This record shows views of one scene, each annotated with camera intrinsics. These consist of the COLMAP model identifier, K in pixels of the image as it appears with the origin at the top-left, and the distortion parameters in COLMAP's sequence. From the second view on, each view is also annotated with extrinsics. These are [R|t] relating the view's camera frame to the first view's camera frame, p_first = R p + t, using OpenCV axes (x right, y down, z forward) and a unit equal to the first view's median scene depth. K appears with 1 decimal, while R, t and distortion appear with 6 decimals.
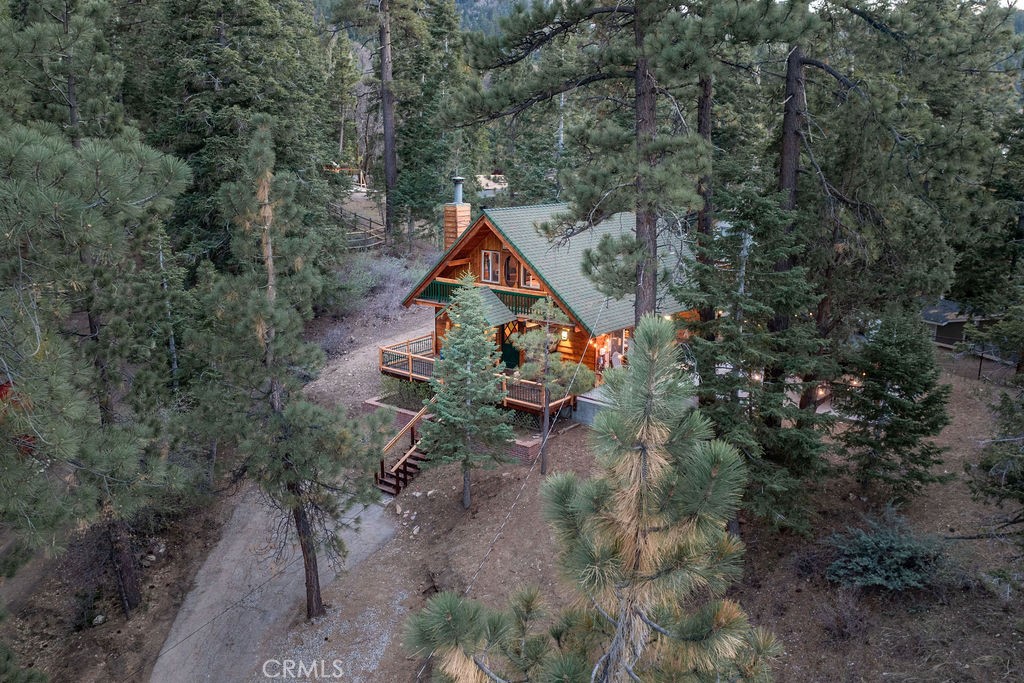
lens RADIAL K [[840.8, 0, 512.0], [0, 840.8, 341.5], [0, 0, 1]] dist [-0.026901, 0.010051]
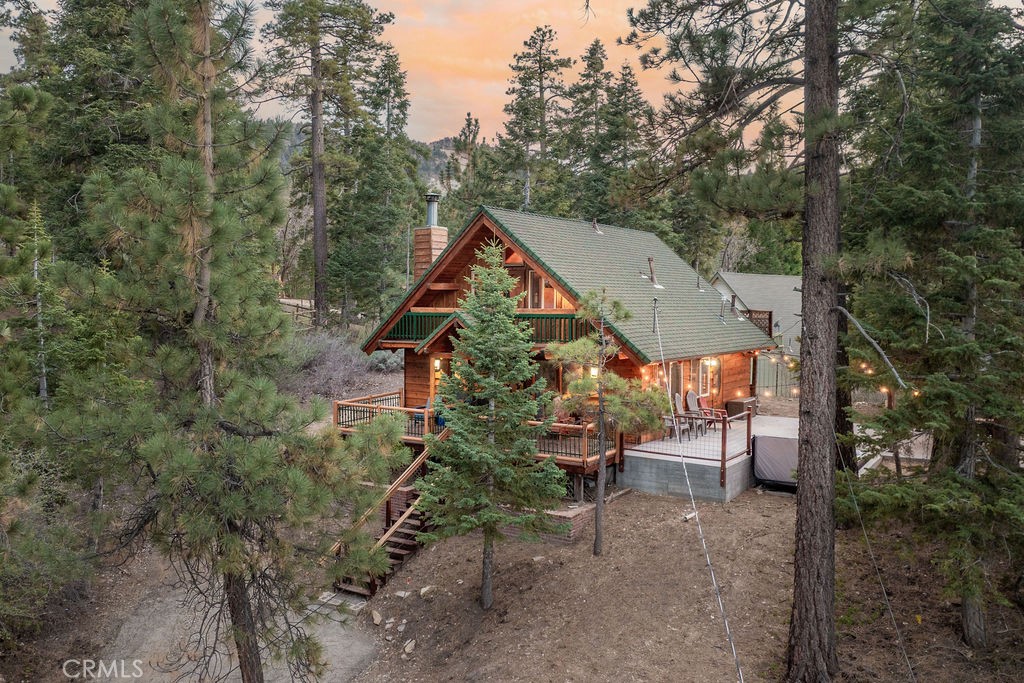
lens RADIAL K [[859.3, 0, 463.6], [0, 859.3, 344.4], [0, 0, 1]] dist [-0.028431, 0.004562]
pose [[0.998639, -0.007380, 0.051638, -0.099519], [0.016126, 0.985128, -0.171067, 0.104707], [-0.049607, 0.171666, 0.983905, 0.299309]]
